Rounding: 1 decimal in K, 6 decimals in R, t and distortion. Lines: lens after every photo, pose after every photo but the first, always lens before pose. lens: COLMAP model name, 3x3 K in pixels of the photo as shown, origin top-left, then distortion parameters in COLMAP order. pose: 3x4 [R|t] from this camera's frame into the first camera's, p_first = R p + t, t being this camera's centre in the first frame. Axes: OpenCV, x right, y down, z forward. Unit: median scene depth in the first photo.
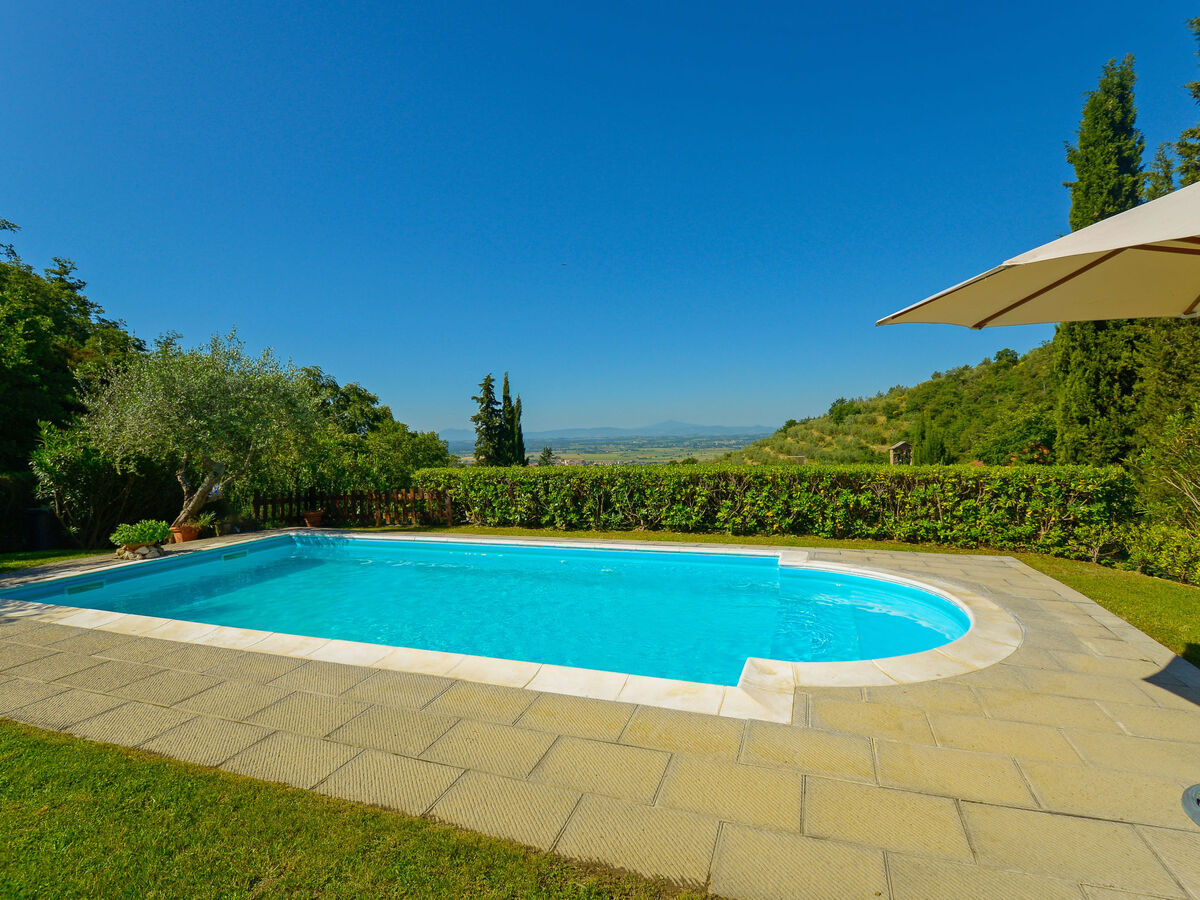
lens RADIAL K [[586.5, 0, 600.0], [0, 586.5, 450.0], [0, 0, 1]] dist [0.002677, -0.005505]
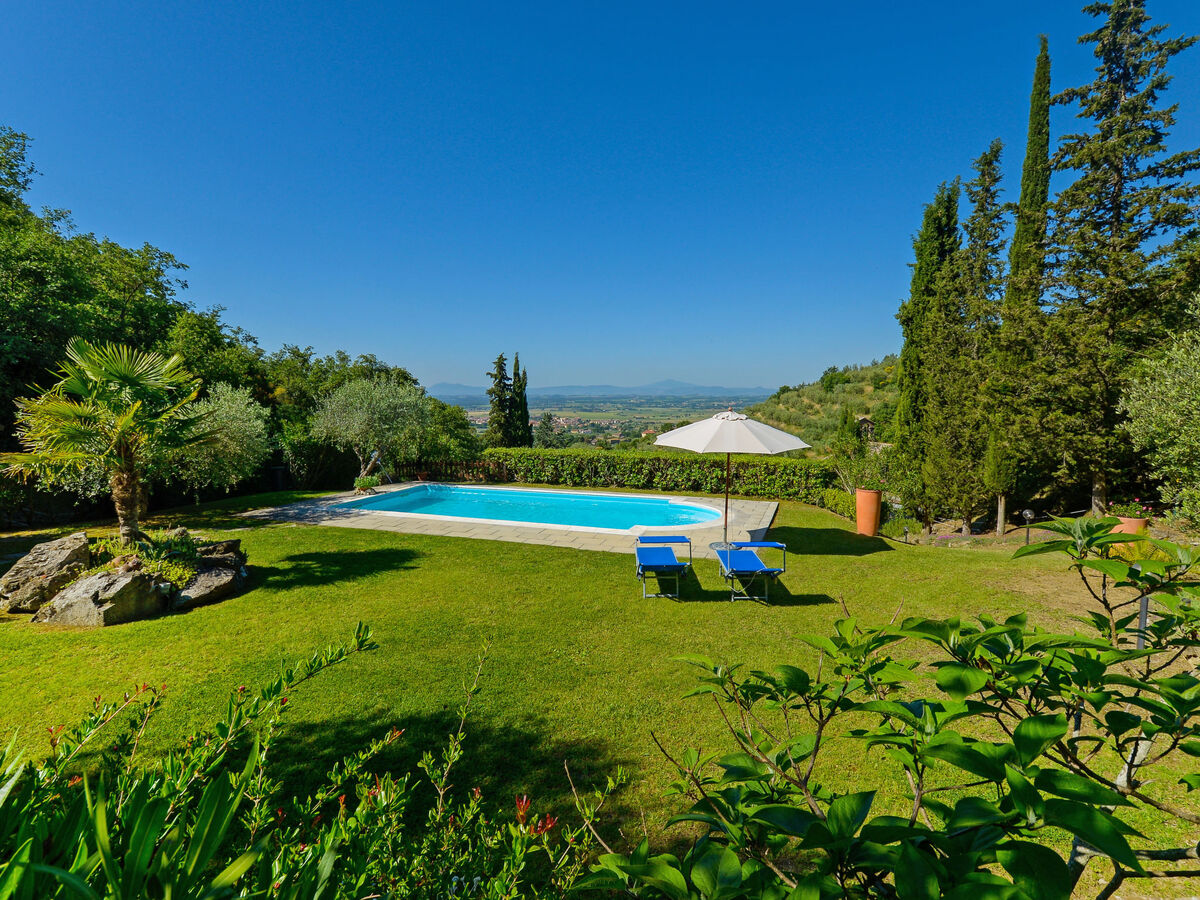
lens RADIAL K [[595.7, 0, 600.0], [0, 595.7, 450.0], [0, 0, 1]] dist [-0.001906, -0.000933]
pose [[0.999707, 0.023175, 0.007054, 0.009997], [-0.023607, 0.997334, 0.069054, -0.103377], [-0.005435, -0.069200, 0.997588, -0.826008]]
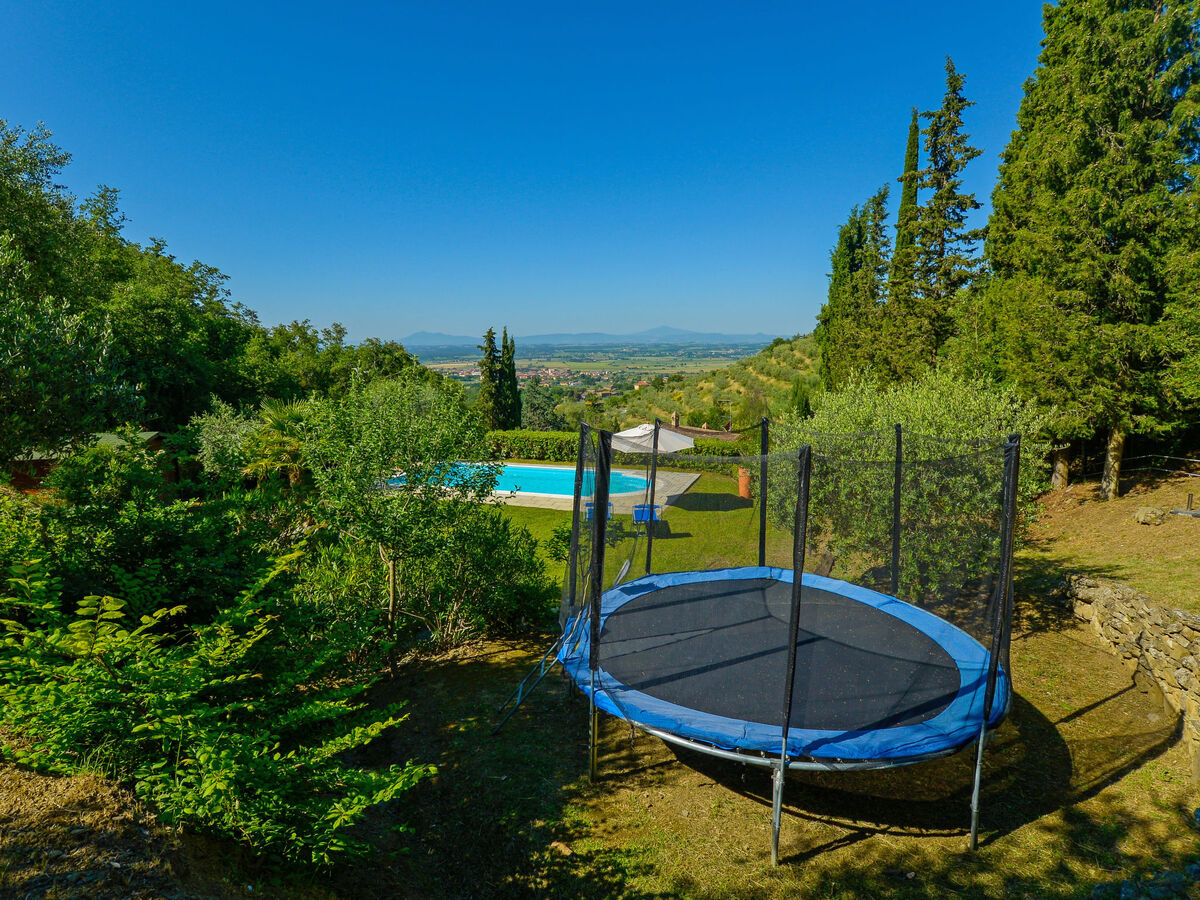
lens RADIAL K [[626.0, 0, 600.0], [0, 626.0, 450.0], [0, 0, 1]] dist [-0.008054, -0.001204]
pose [[0.999708, 0.009905, 0.022048, 0.068115], [-0.012971, 0.989552, 0.143591, -0.277208], [-0.020396, -0.143835, 0.989391, -1.515497]]
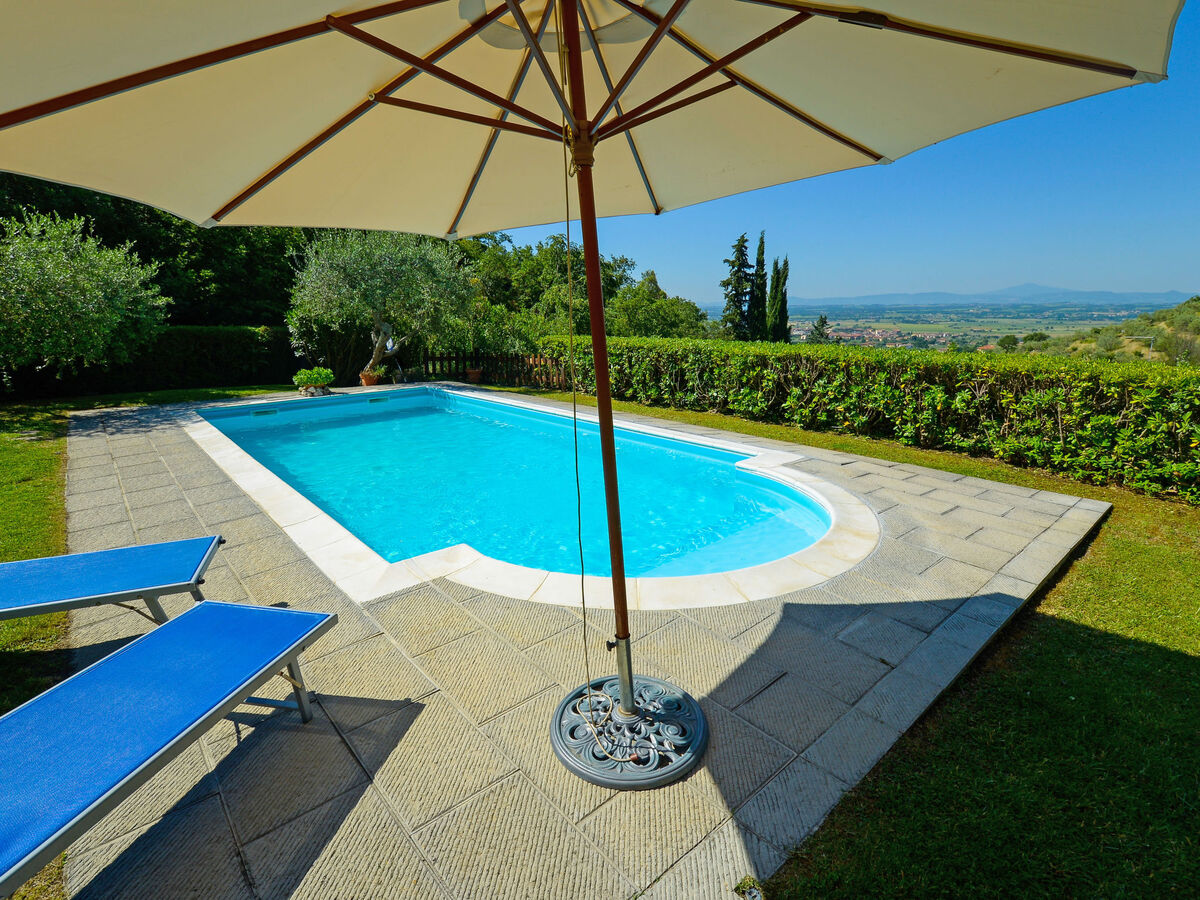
lens RADIAL K [[586.5, 0, 600.0], [0, 586.5, 450.0], [0, 0, 1]] dist [0.002677, -0.005505]
pose [[0.881118, 0.127925, -0.455265, 0.330359], [-0.022941, 0.973146, 0.229044, -0.013559], [0.472339, -0.191371, 0.860391, 0.103163]]
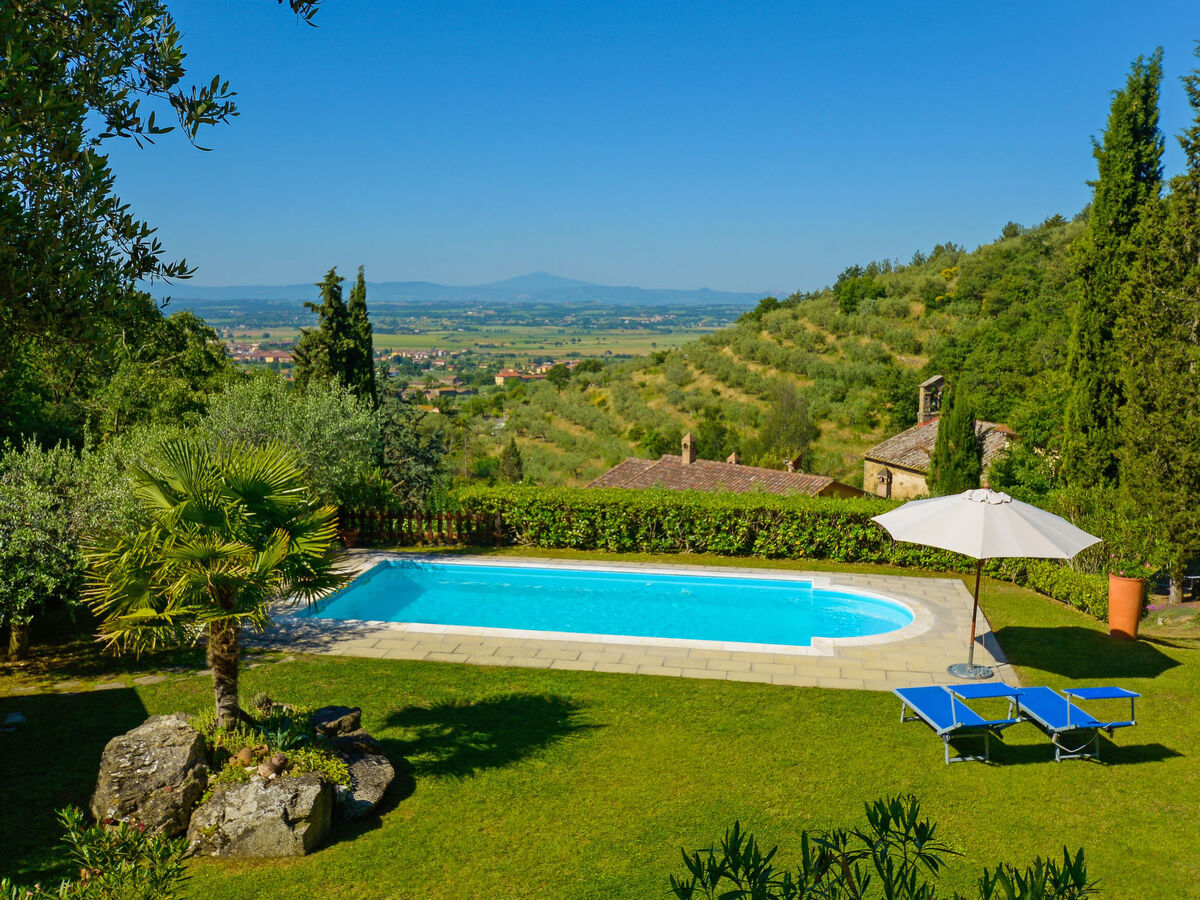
lens RADIAL K [[1118.5, 0, 600.0], [0, 1118.5, 450.0], [0, 0, 1]] dist [-0.001721, -0.011813]
pose [[0.984964, 0.009725, 0.172489, -0.467292], [-0.027902, 0.994262, 0.103273, -0.279585], [-0.170495, -0.106533, 0.979583, -1.074550]]
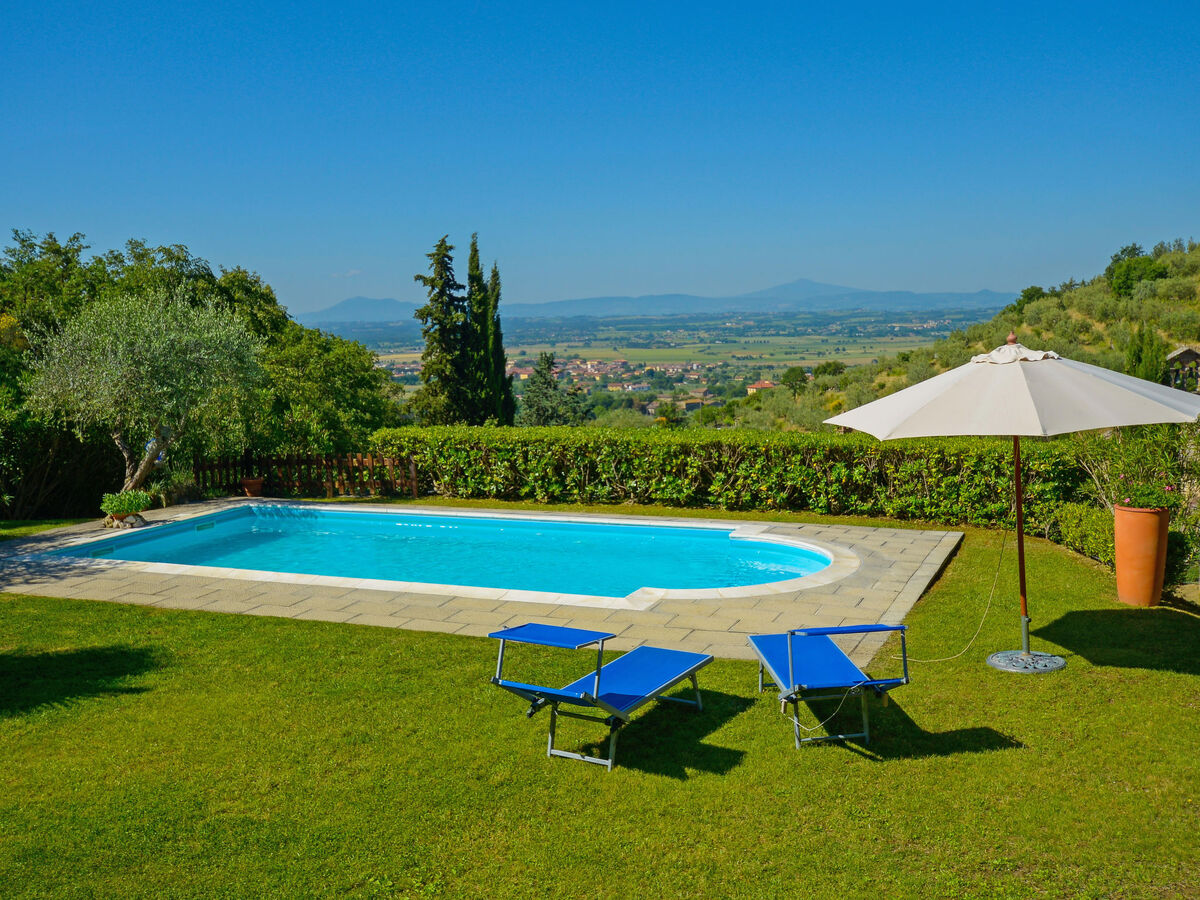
lens RADIAL K [[1174.1, 0, 600.0], [0, 1174.1, 450.0], [0, 0, 1]] dist [-0.000301, -0.004088]
pose [[0.998779, 0.005890, -0.049040, 0.107341], [-0.001341, 0.995733, 0.092272, -0.107237], [0.049375, -0.092093, 0.994526, -0.753636]]
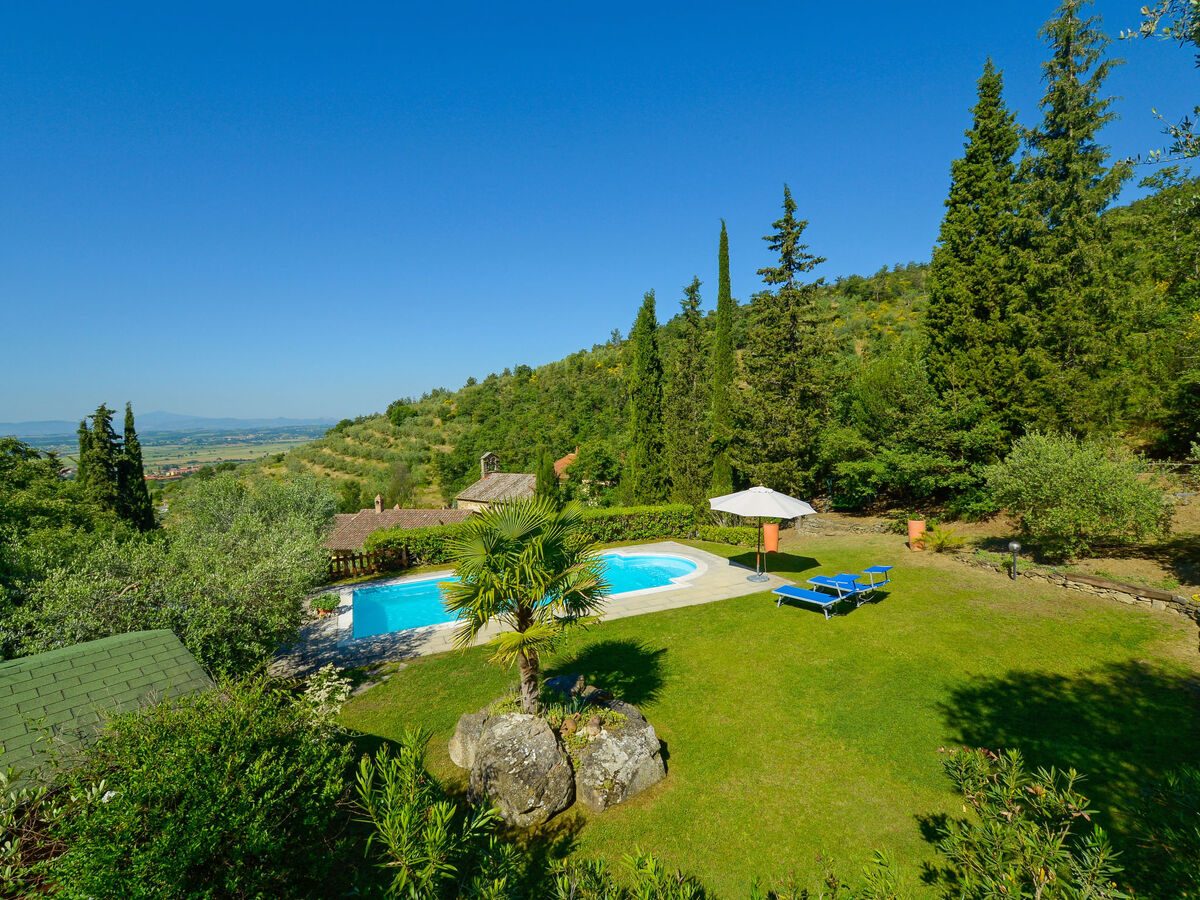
lens RADIAL K [[586.5, 0, 600.0], [0, 586.5, 450.0], [0, 0, 1]] dist [0.002677, -0.005505]
pose [[0.727520, -0.041926, 0.684804, -1.057110], [0.033295, 0.999113, 0.025798, -0.246073], [-0.685278, 0.004032, 0.728271, -0.610035]]
